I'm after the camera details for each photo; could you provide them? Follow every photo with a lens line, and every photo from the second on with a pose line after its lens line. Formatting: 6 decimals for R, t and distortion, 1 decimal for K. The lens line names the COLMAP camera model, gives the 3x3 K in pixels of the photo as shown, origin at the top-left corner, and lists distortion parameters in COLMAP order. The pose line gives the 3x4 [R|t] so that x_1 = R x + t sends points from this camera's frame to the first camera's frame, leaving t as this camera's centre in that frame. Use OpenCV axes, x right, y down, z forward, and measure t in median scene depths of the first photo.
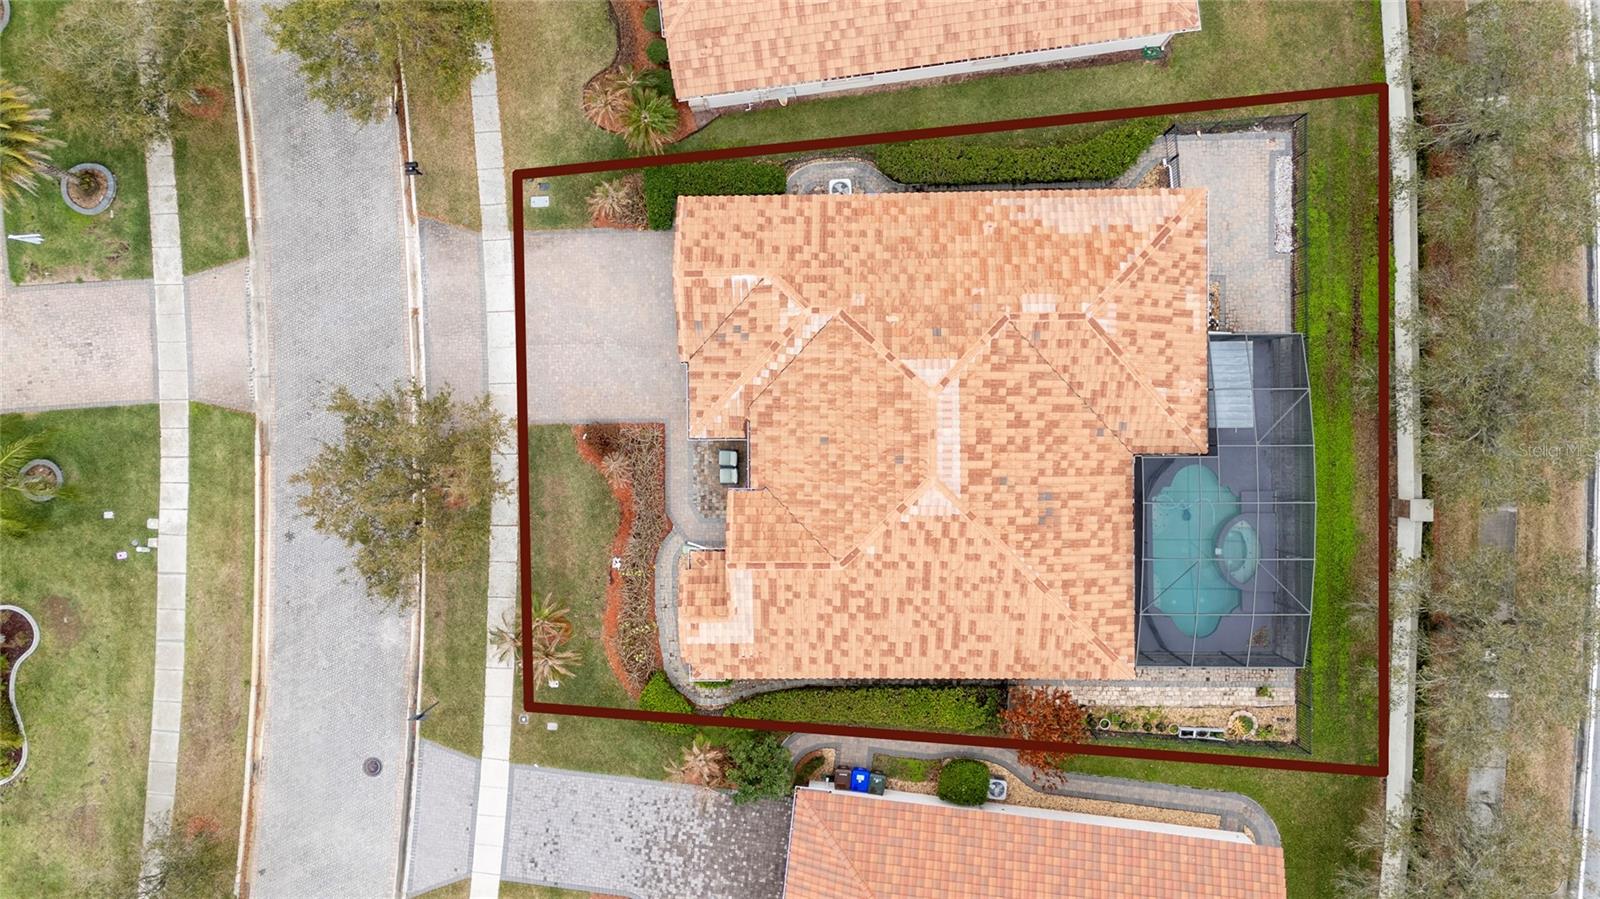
lens RADIAL K [[1078.1, 0, 800.0], [0, 1078.1, 449.5], [0, 0, 1]] dist [0.030795, -0.000897]
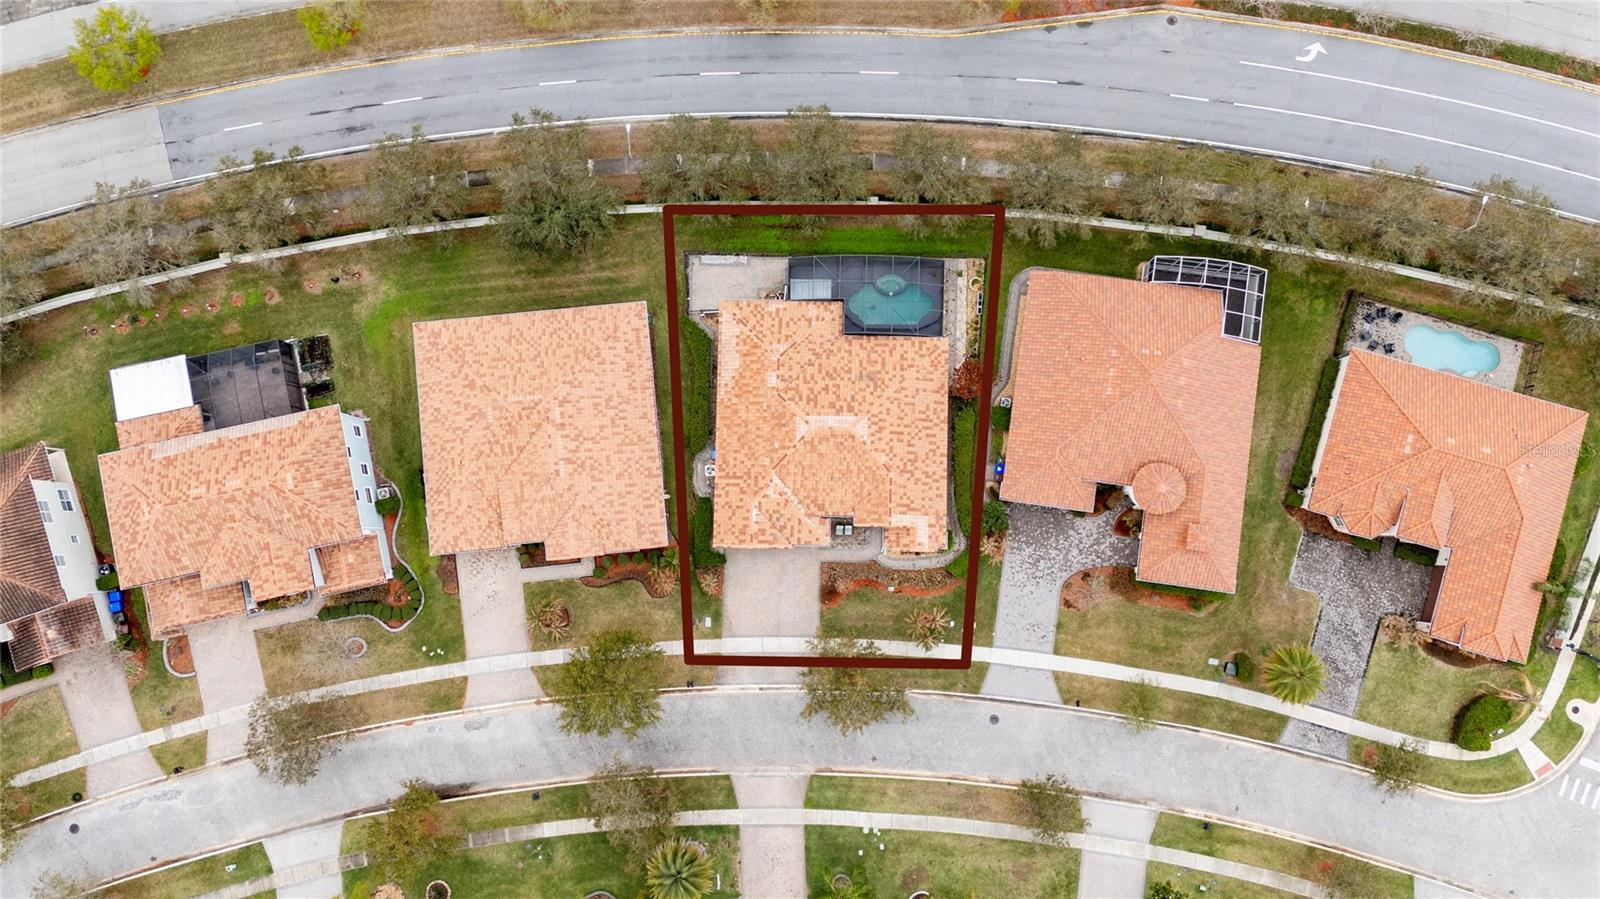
lens RADIAL K [[1078.1, 0, 800.0], [0, 1078.1, 449.5], [0, 0, 1]] dist [0.030795, -0.000897]
pose [[0.030402, -0.992908, 0.114933, -0.150028], [0.998809, 0.025787, -0.041432, 0.013685], [0.038175, 0.116055, 0.992509, -1.012597]]
